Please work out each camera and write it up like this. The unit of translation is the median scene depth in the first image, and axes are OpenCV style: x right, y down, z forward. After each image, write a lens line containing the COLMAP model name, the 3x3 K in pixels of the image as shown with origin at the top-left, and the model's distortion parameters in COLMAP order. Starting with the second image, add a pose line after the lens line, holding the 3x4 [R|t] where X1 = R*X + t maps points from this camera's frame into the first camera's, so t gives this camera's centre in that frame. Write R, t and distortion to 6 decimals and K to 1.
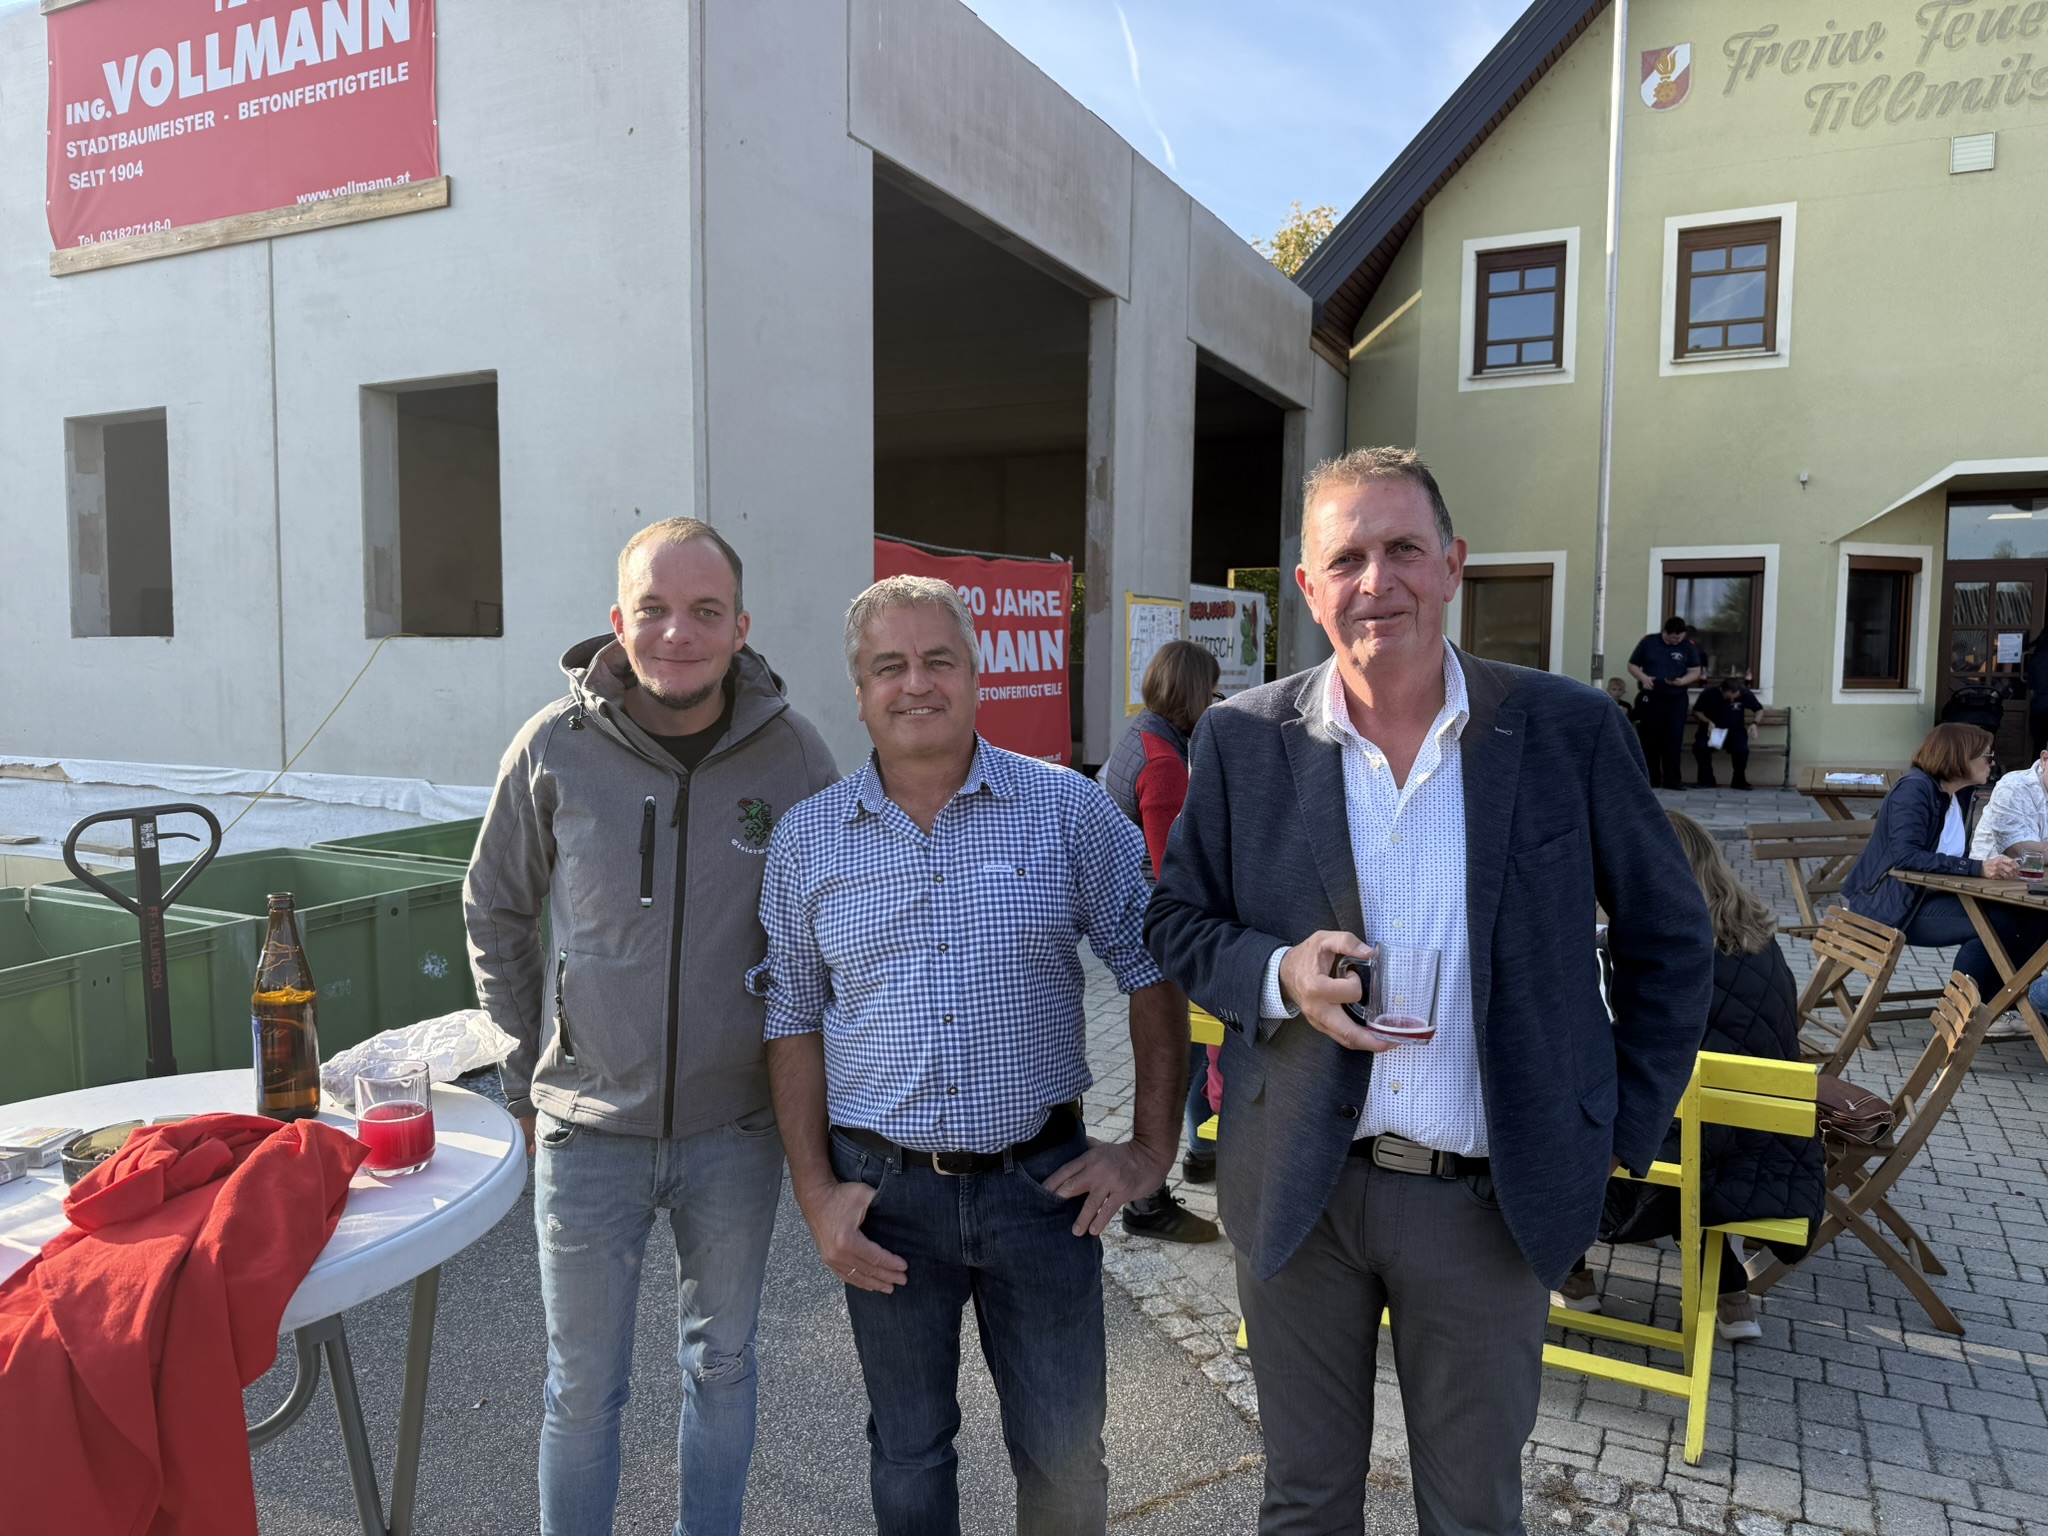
lens RADIAL K [[1418.3, 0, 1071.7], [0, 1418.3, 777.7], [0, 0, 1]] dist [0.018285, -0.009119]
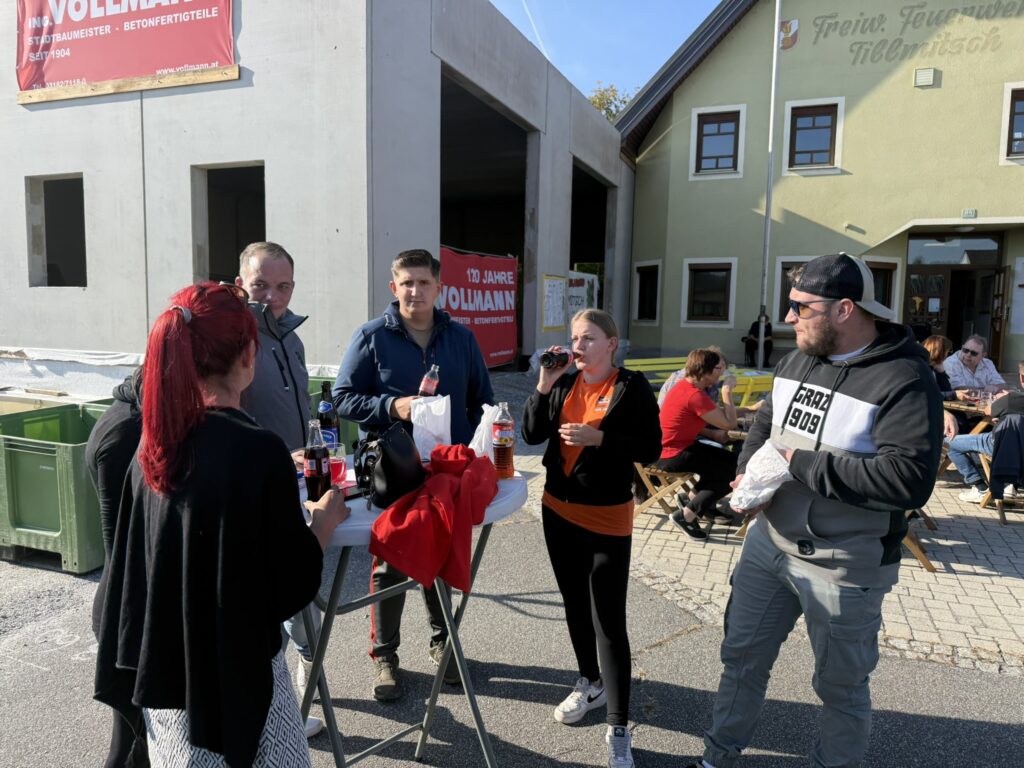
lens RADIAL K [[730.3, 0, 512.0], [0, 730.3, 384.0], [0, 0, 1]] dist [0.029886, -0.021069]
pose [[0.995797, 0.002082, 0.091566, -0.105193], [-0.003730, 0.999834, 0.017835, 0.014145], [-0.091514, -0.018102, 0.995639, -0.076320]]
